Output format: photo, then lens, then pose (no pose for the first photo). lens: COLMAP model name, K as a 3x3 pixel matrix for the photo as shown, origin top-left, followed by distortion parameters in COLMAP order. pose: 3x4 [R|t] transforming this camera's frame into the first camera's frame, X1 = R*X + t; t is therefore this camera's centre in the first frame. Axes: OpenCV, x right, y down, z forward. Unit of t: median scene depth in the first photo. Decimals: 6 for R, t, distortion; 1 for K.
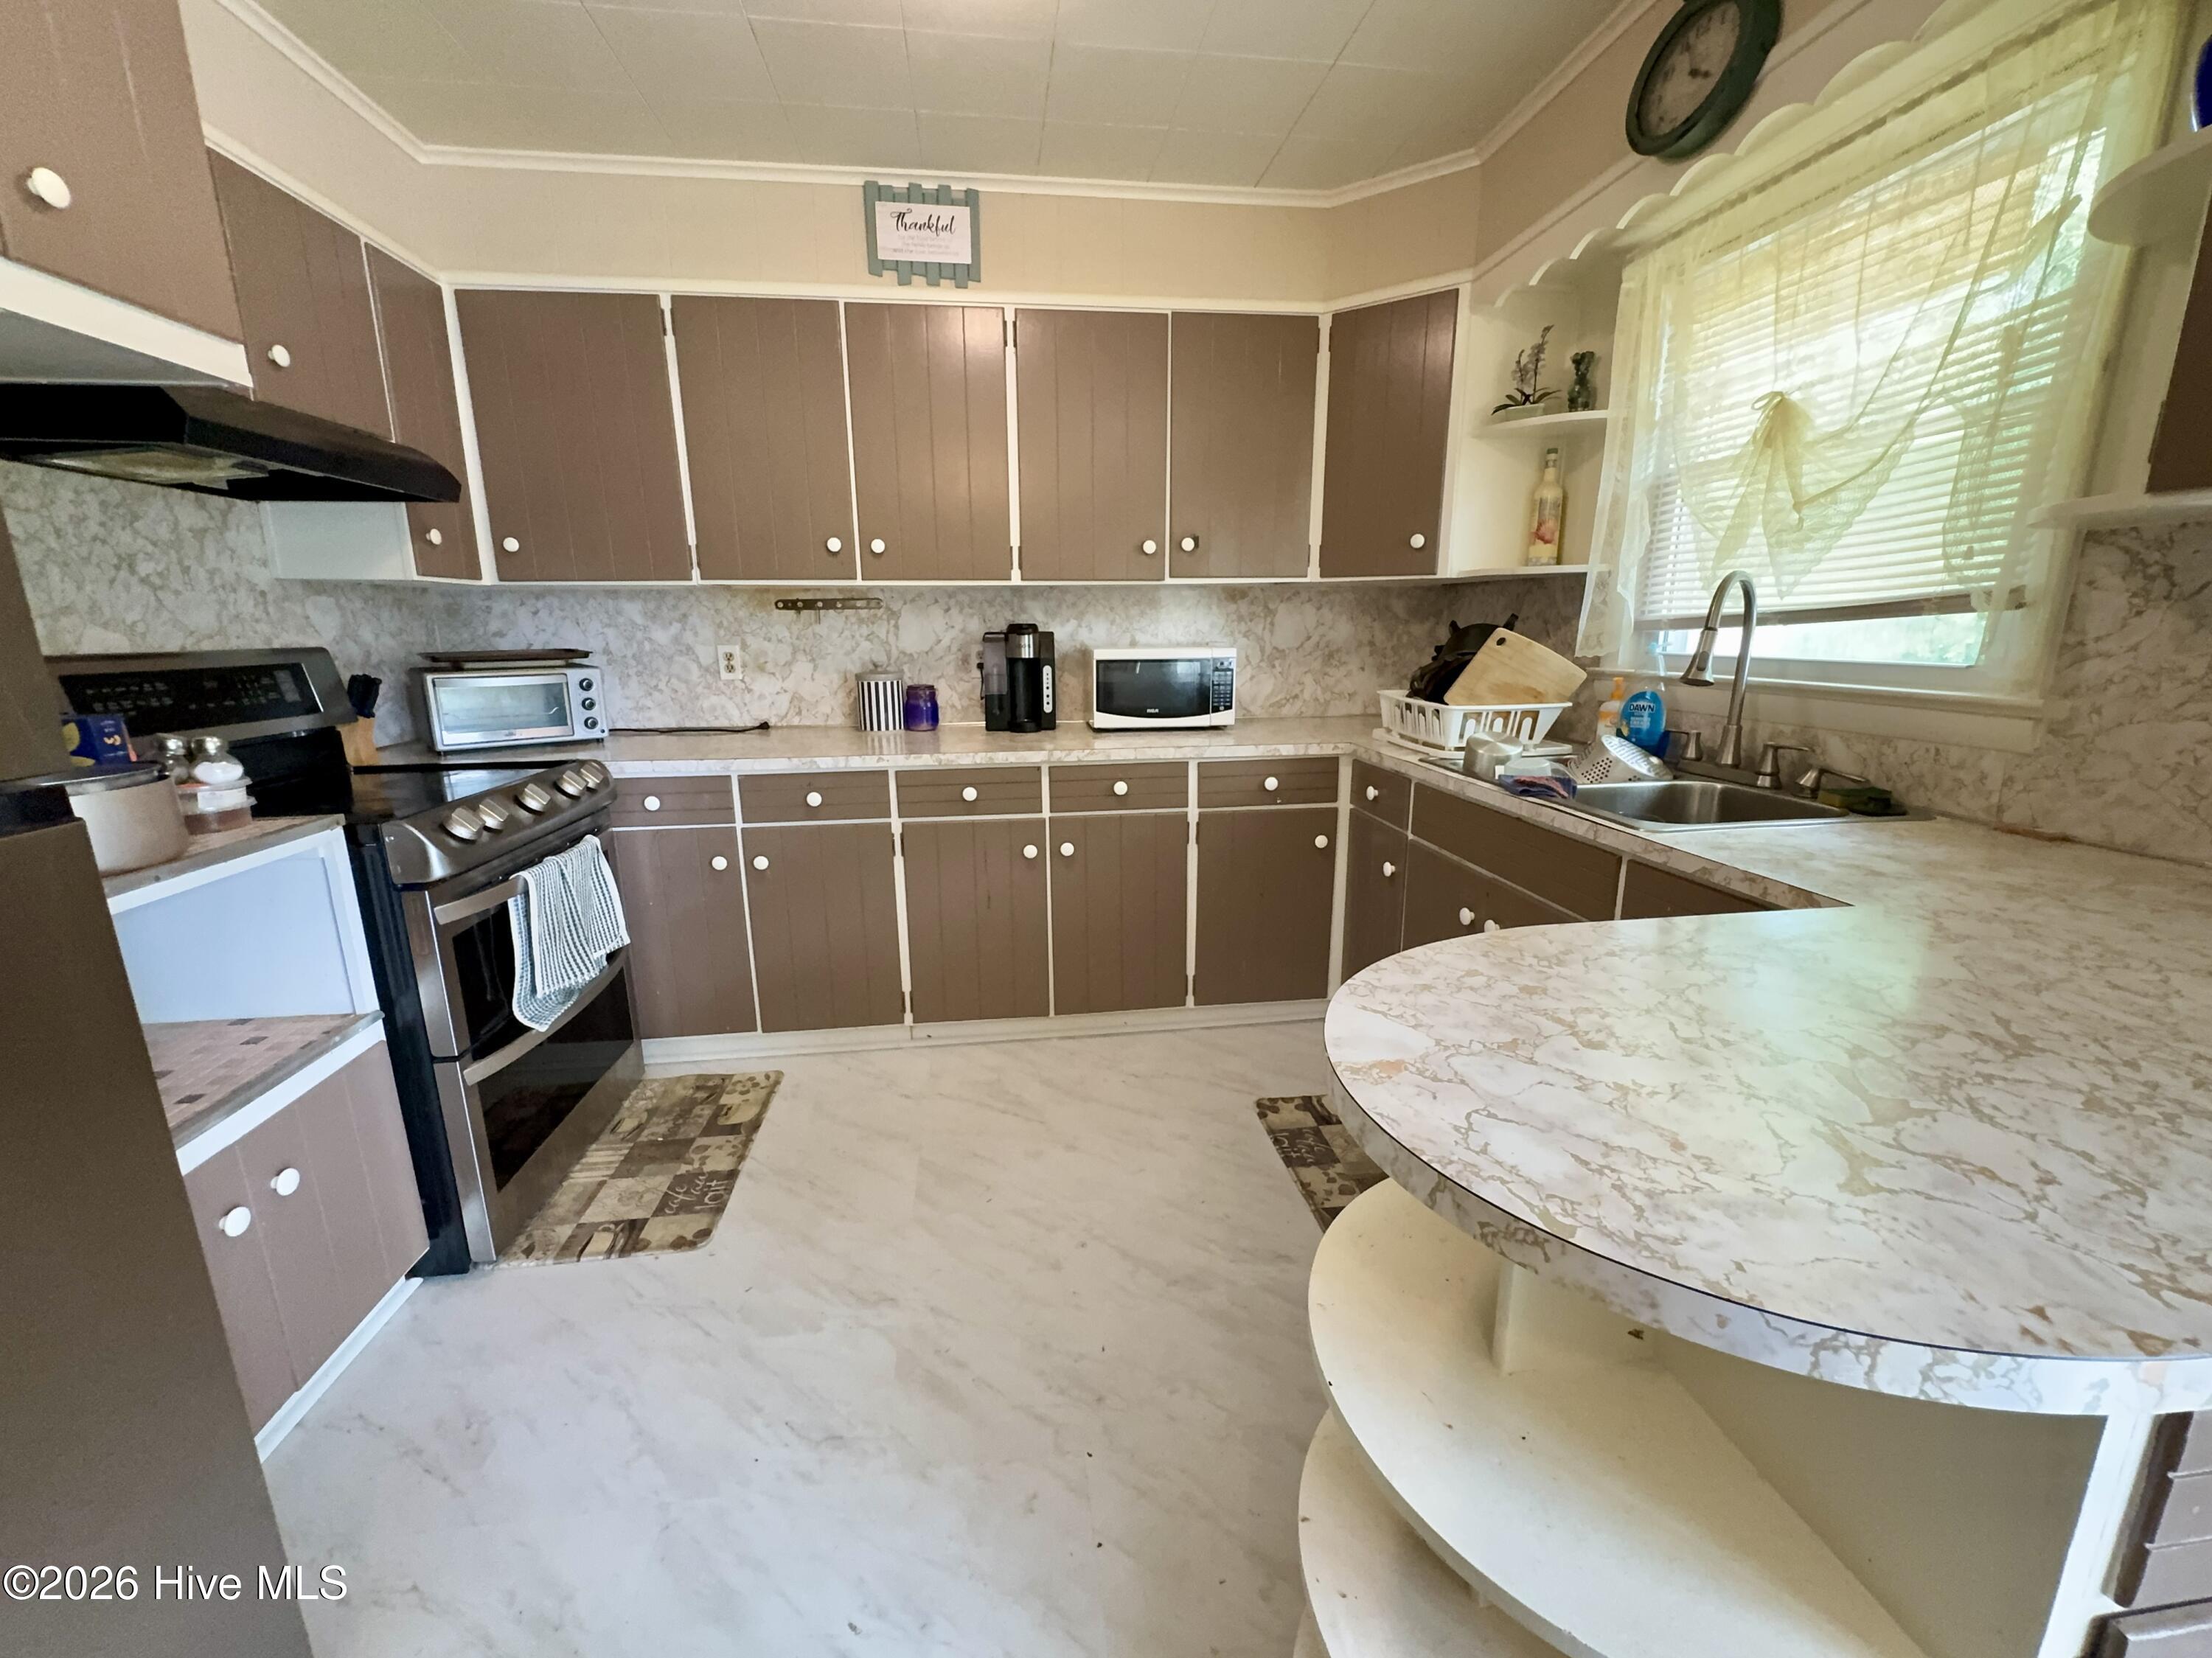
lens RADIAL K [[895.0, 0, 1104.4], [0, 895.0, 825.3], [0, 0, 1]] dist [-0.001650, -0.000123]
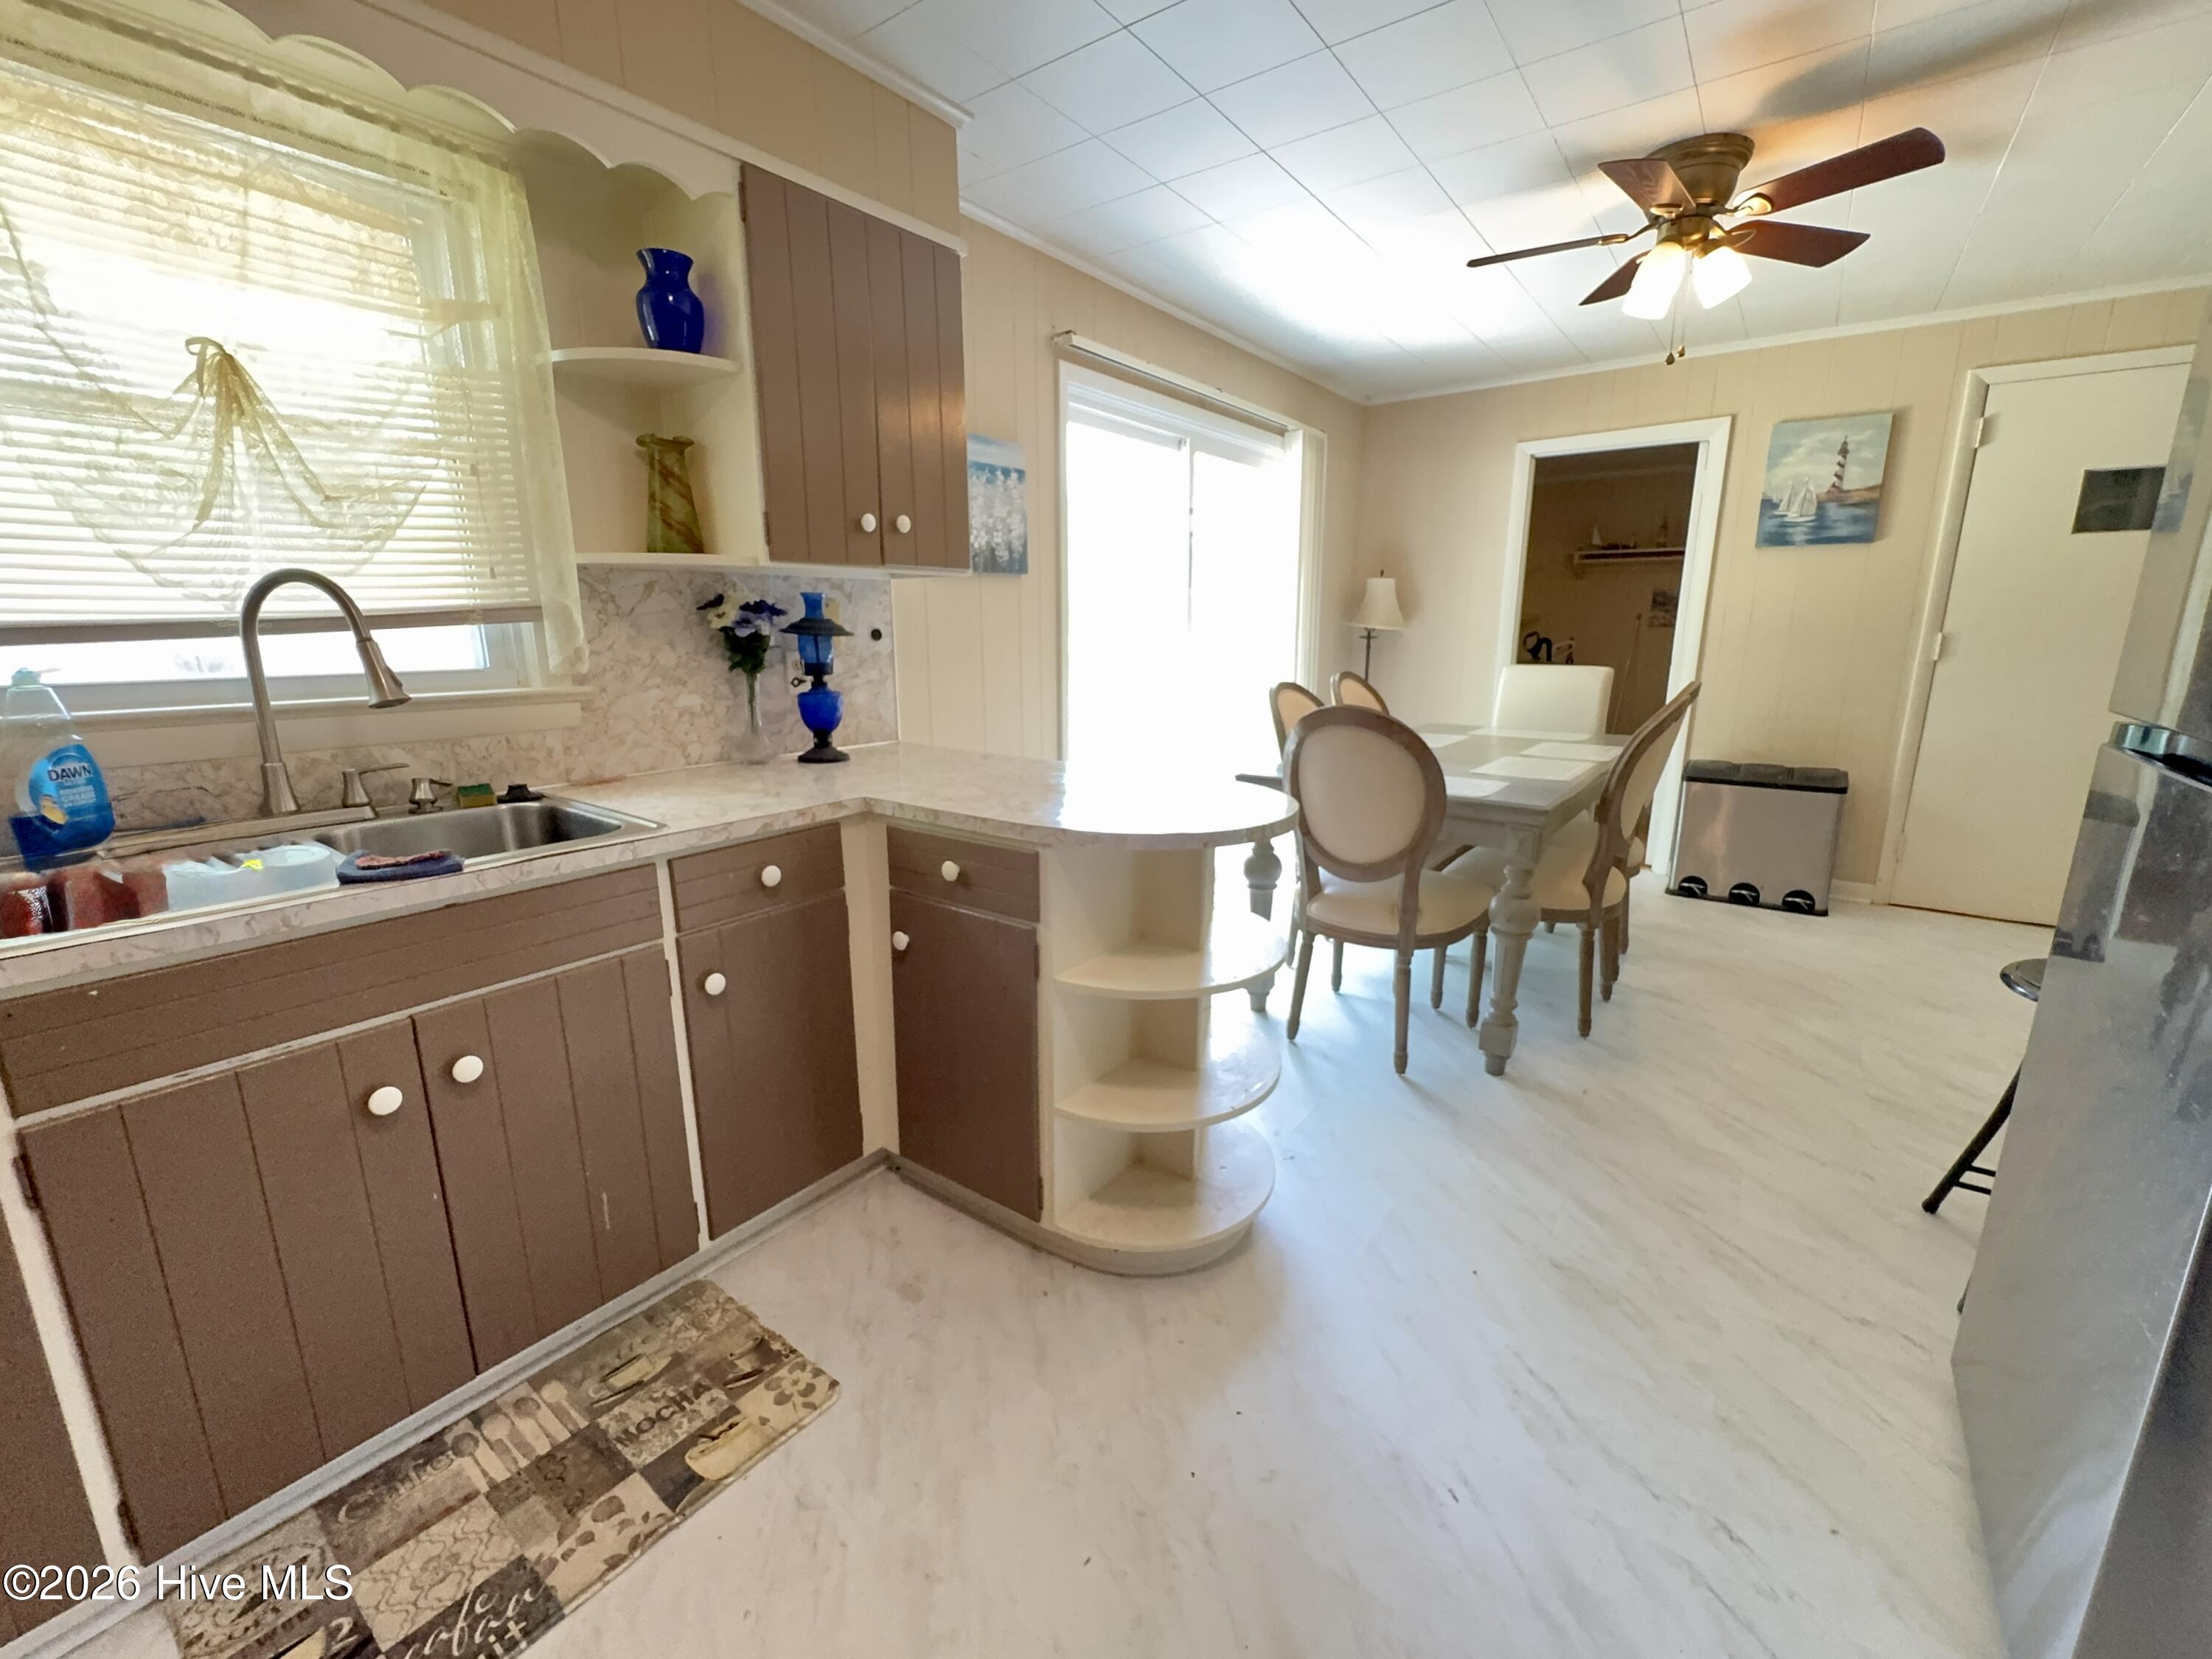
lens RADIAL K [[914.8, 0, 1106.0], [0, 914.8, 829.5], [0, 0, 1]] dist [-0.008942, -0.000134]
pose [[-0.721869, -0.142287, 0.677244, -0.327690], [0.159874, 0.917872, 0.363251, -0.201264], [-0.673310, 0.370494, -0.639835, 0.904288]]
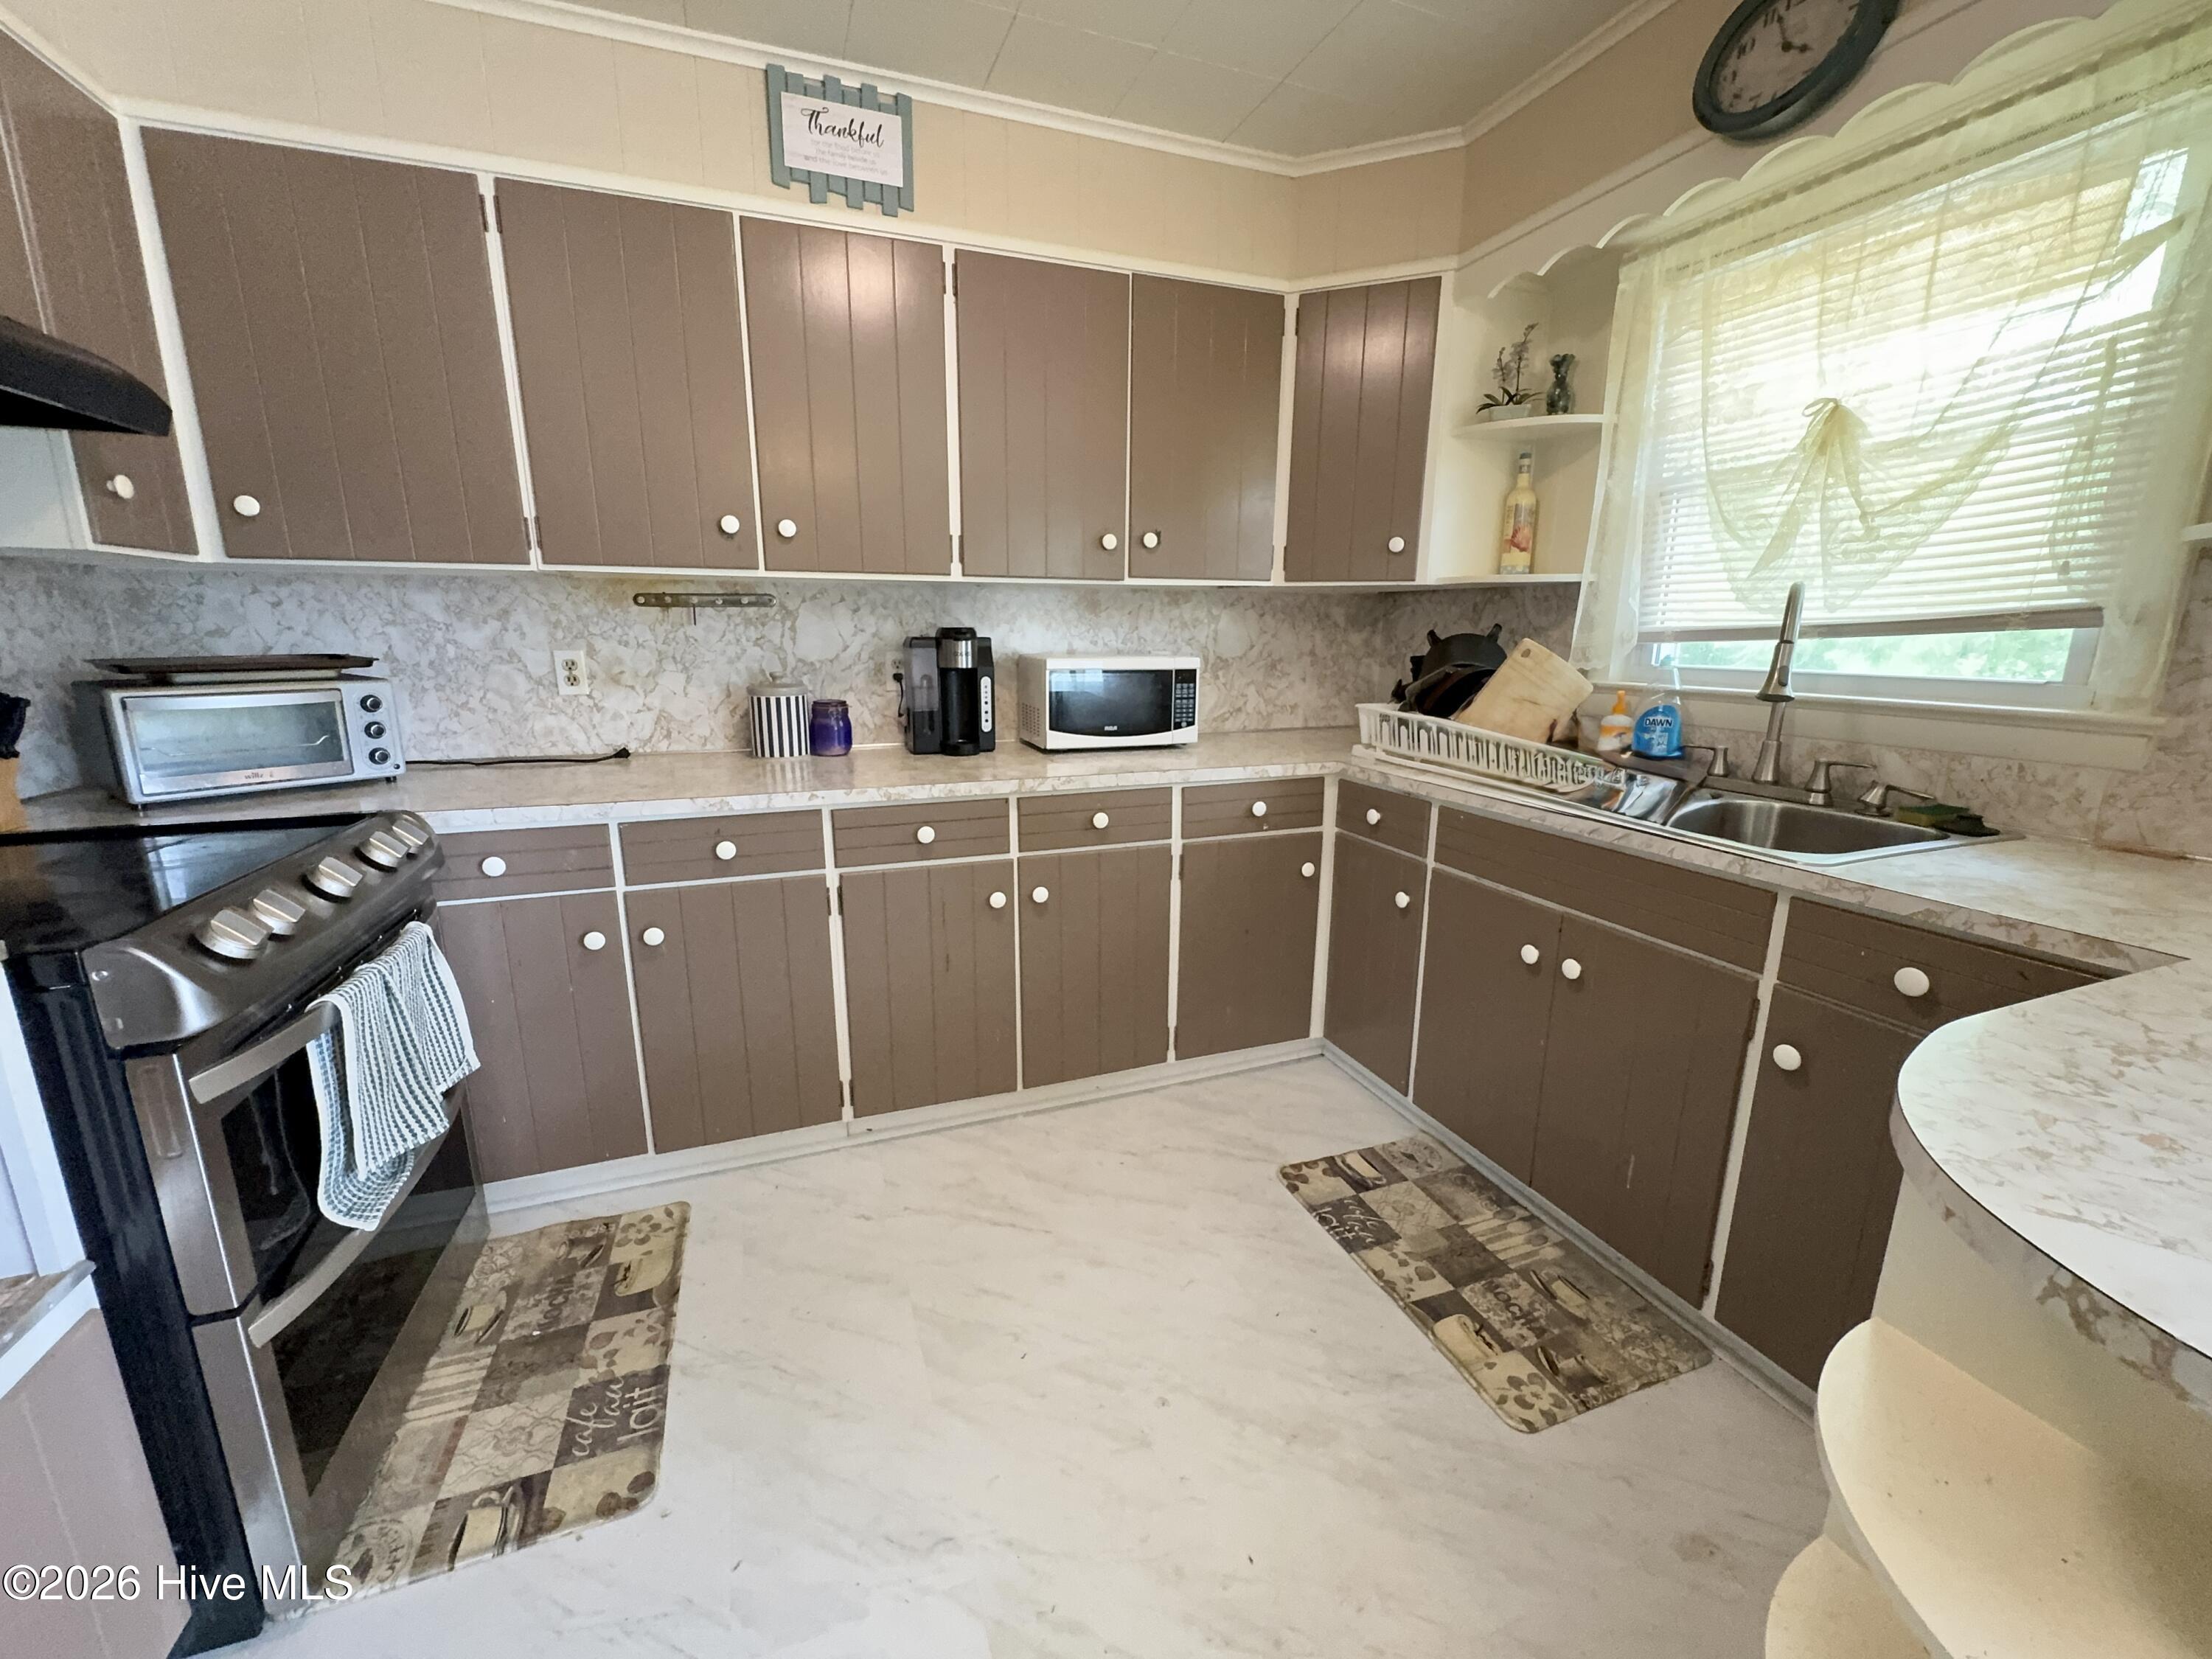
lens RADIAL K [[889.4, 0, 1104.5], [0, 889.4, 826.0], [0, 0, 1]] dist [-0.002549, -0.000096]
pose [[0.973238, -0.037860, 0.226661, -0.197906], [0.038947, 0.999241, -0.000326, -0.040957], [-0.226477, 0.009145, 0.973974, 0.194161]]
